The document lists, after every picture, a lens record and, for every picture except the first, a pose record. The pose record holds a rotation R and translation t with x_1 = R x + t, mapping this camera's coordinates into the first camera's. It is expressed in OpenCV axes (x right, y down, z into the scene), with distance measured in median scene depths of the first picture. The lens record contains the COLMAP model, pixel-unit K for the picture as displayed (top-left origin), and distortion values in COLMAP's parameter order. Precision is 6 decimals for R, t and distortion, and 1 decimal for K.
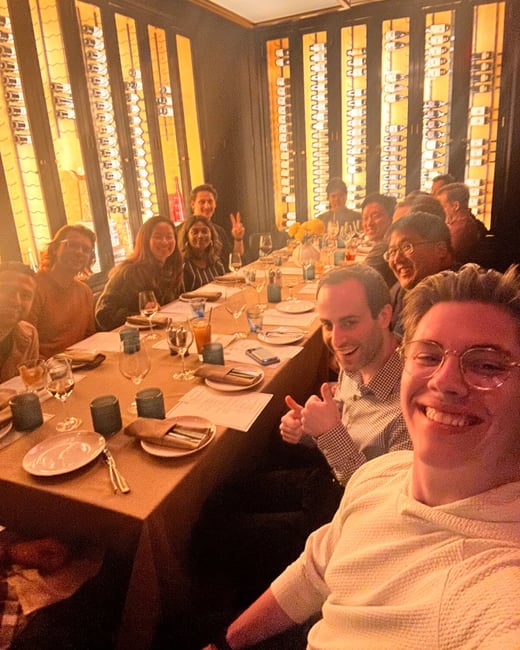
lens RADIAL K [[488.6, 0, 262.9], [0, 488.6, 316.9], [0, 0, 1]] dist [0.114203, -0.167804]
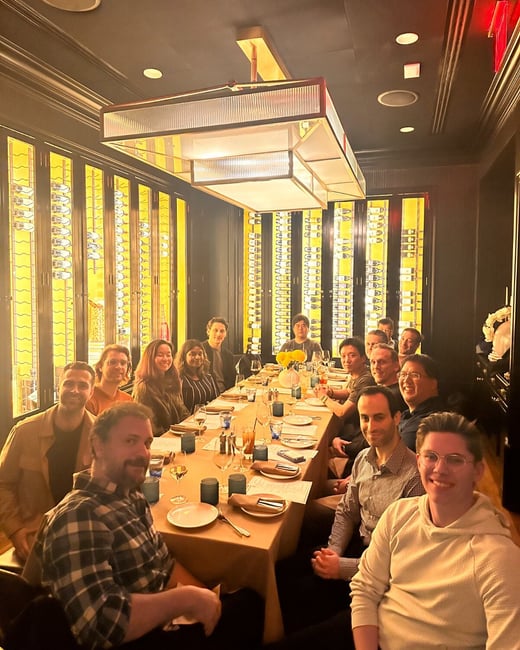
lens RADIAL K [[481.9, 0, 258.5], [0, 481.9, 305.1], [0, 0, 1]] dist [0.109842, -0.154978]
pose [[0.991054, 0.060305, 0.119062, -0.098831], [-0.027968, 0.966127, -0.256546, 0.007800], [-0.130500, 0.250921, 0.959171, -0.146003]]
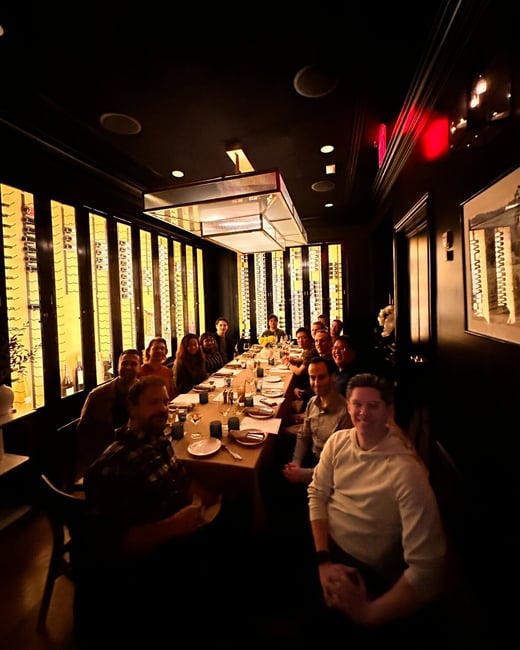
lens RADIAL K [[276.6, 0, 259.6], [0, 276.6, 303.7], [0, 0, 1]] dist [0.001474, 0.000054]
pose [[0.987712, 0.025115, 0.154252, -0.085533], [0.019054, 0.960288, -0.278360, -0.000780], [-0.155117, 0.277878, 0.948010, -0.108137]]
